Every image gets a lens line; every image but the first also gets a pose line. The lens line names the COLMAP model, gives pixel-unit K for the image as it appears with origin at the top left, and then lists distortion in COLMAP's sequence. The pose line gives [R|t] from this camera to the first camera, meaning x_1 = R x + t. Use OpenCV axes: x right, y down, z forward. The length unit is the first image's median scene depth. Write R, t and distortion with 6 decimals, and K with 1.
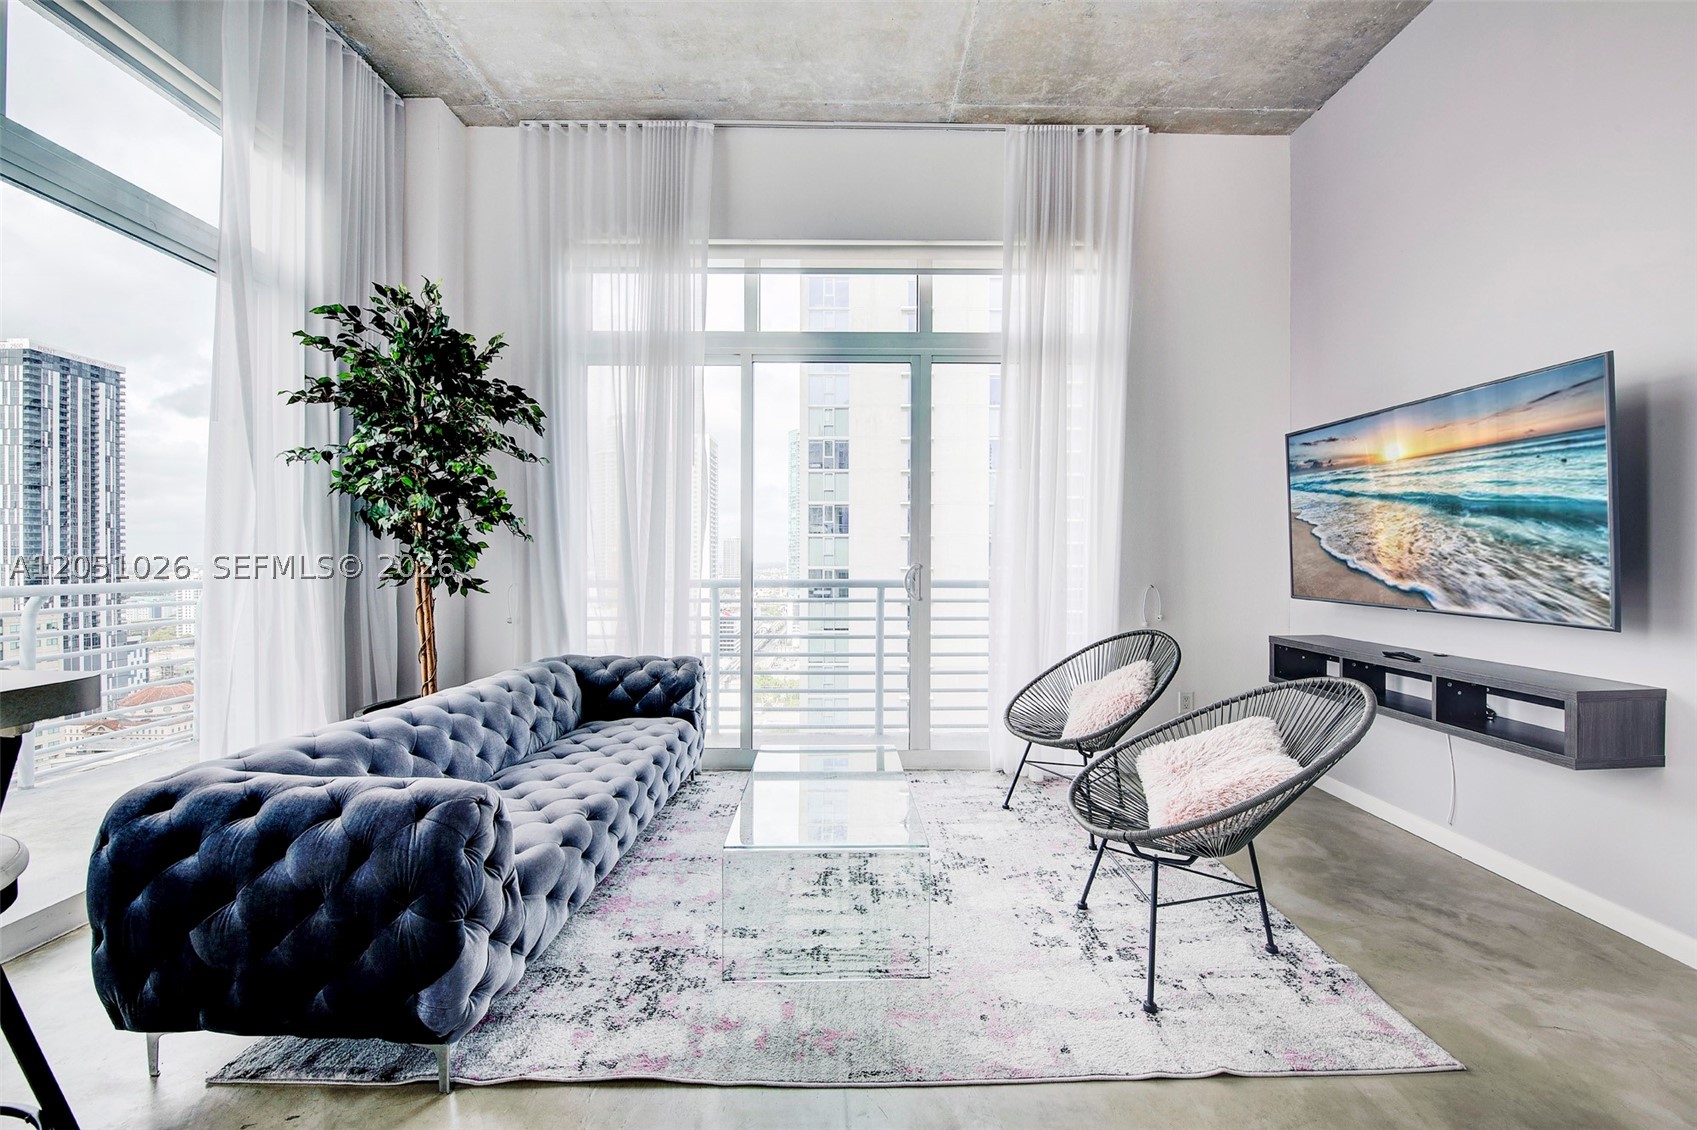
lens RADIAL K [[677.5, 0, 851.0], [0, 677.5, 561.3], [0, 0, 1]] dist [-0.017699, -0.000093]
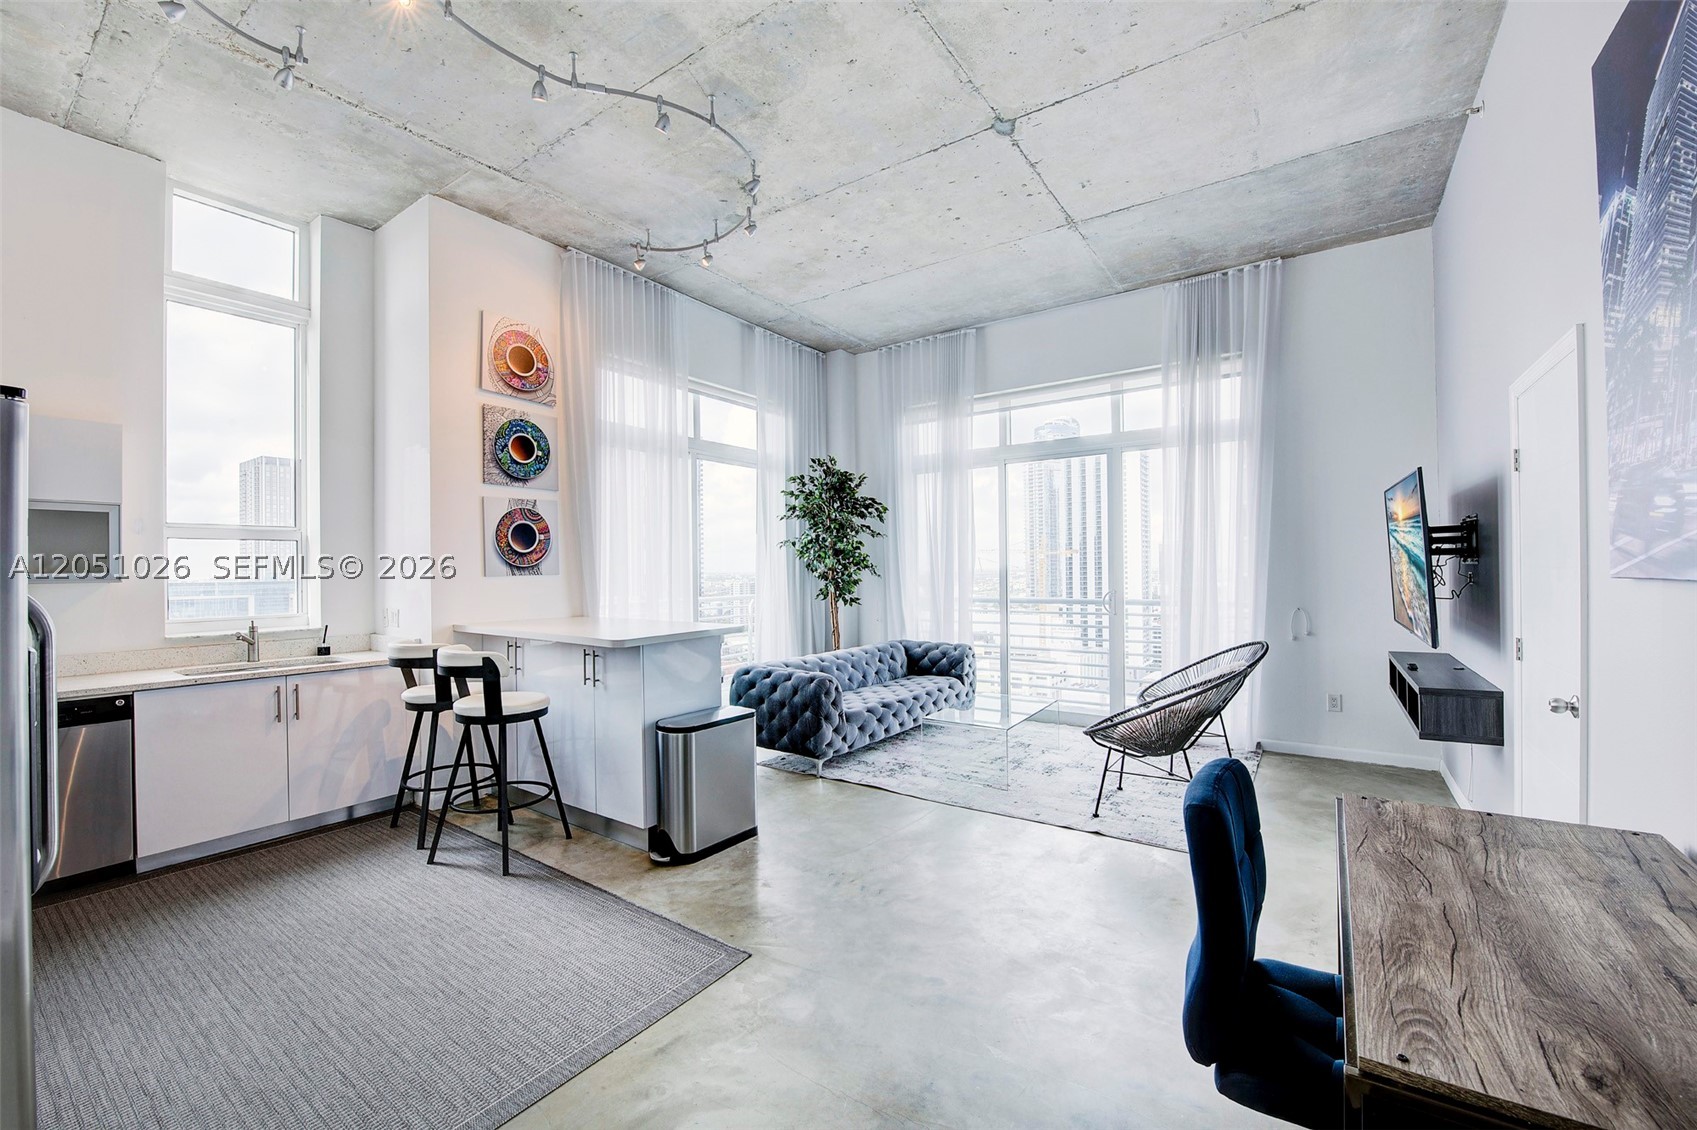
lens RADIAL K [[682.2, 0, 848.5], [0, 682.2, 565.0], [0, 0, 1]] dist [-0.016806, -0.000085]
pose [[0.815231, -0.012560, -0.578999, 0.650245], [0.009470, 0.999920, -0.008357, -0.058847], [0.579058, 0.001330, 0.815285, -0.715010]]
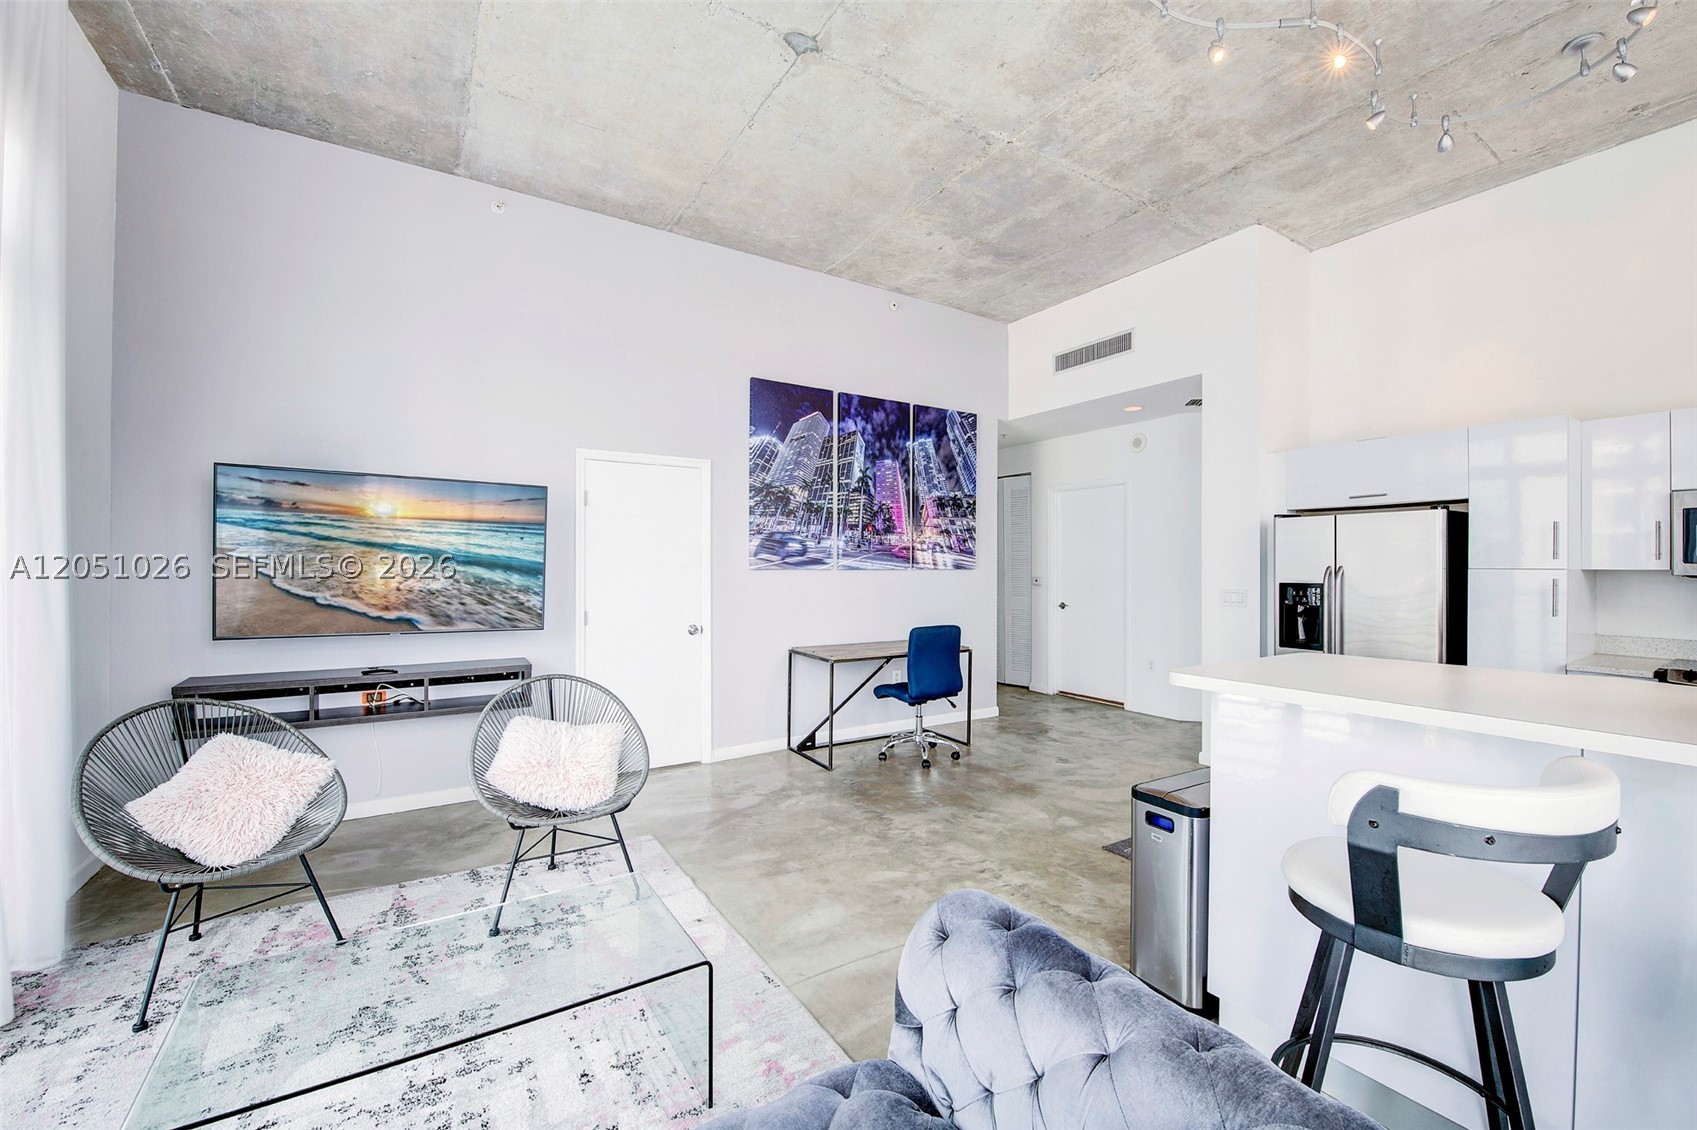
lens RADIAL K [[682.2, 0, 848.5], [0, 682.2, 565.0], [0, 0, 1]] dist [-0.016806, -0.000085]
pose [[-0.531694, -0.001195, 0.846936, -0.686112], [0.000421, 0.999999, 0.001676, -0.057880], [-0.846937, 0.001248, -0.531692, 0.876166]]
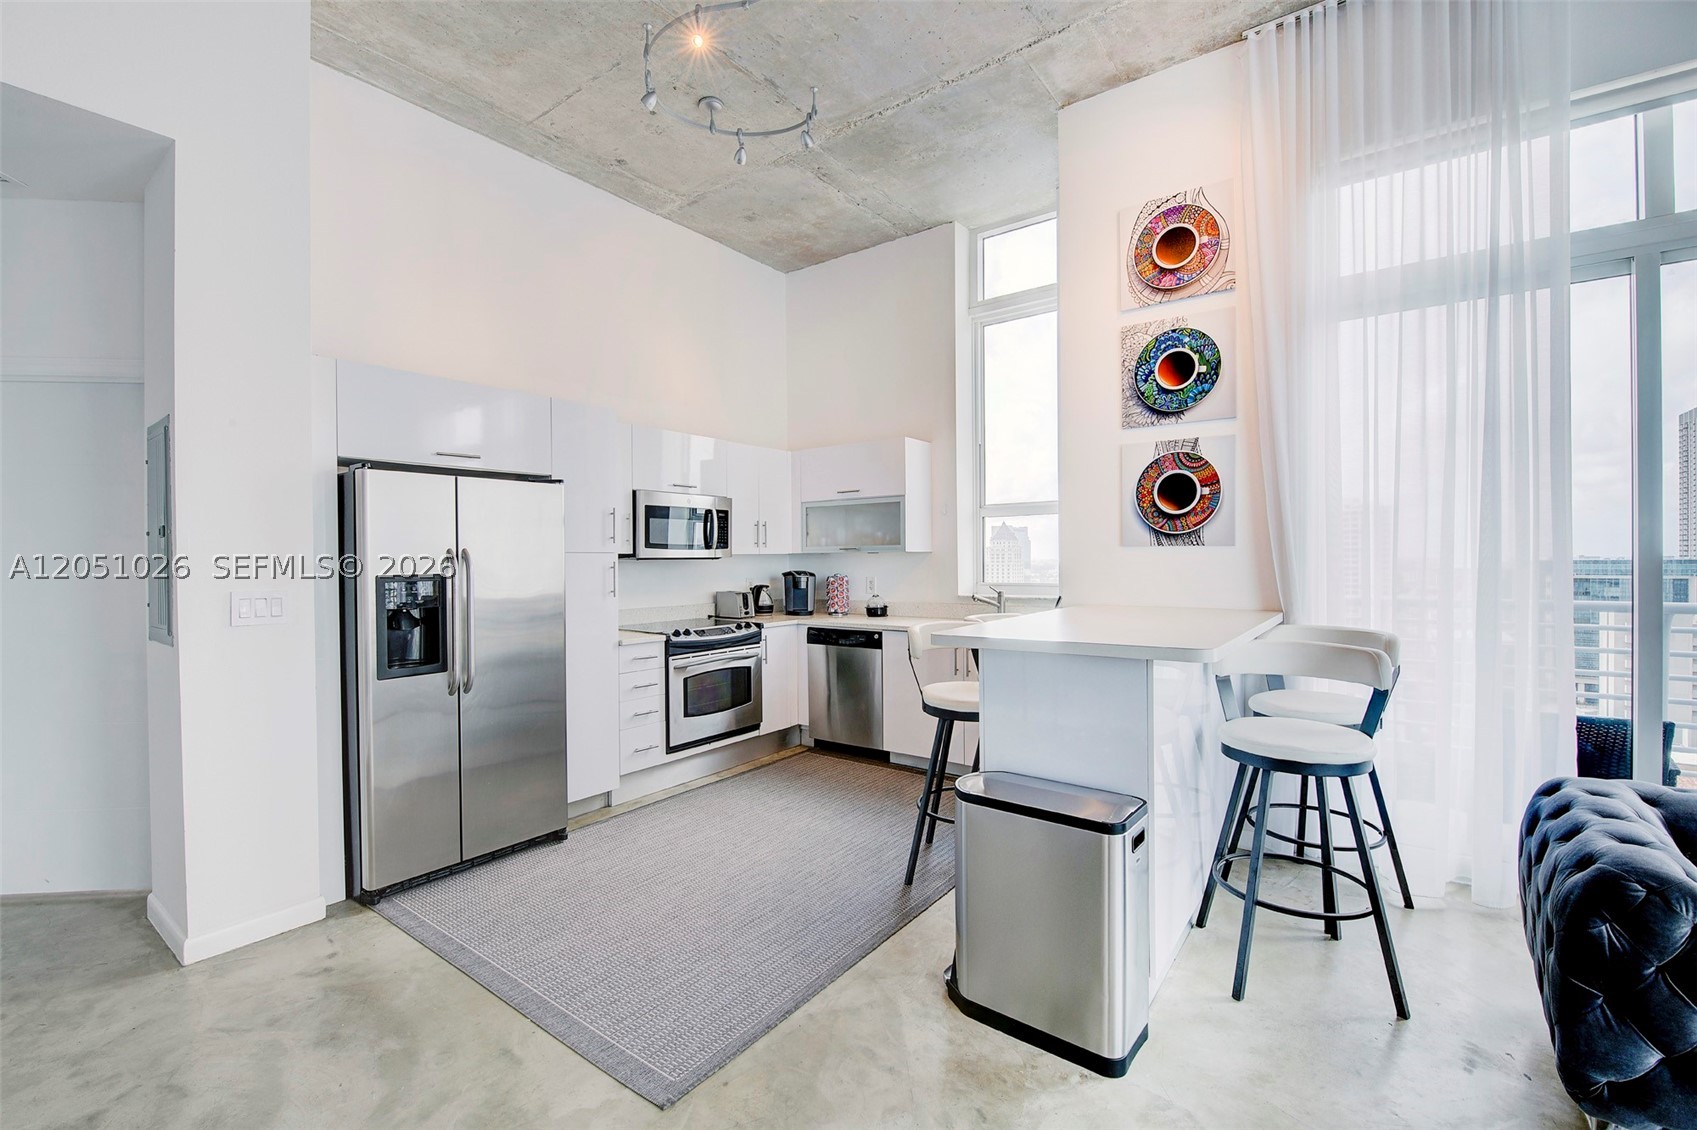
lens RADIAL K [[738.4, 0, 840.8], [0, 738.4, 554.1], [0, 0, 1]] dist [-0.001638, -0.000221]
pose [[-0.617683, -0.000406, -0.786427, 0.447834], [0.002731, 0.999993, -0.002662, -0.040897], [0.786422, -0.003792, -0.617678, 0.393381]]
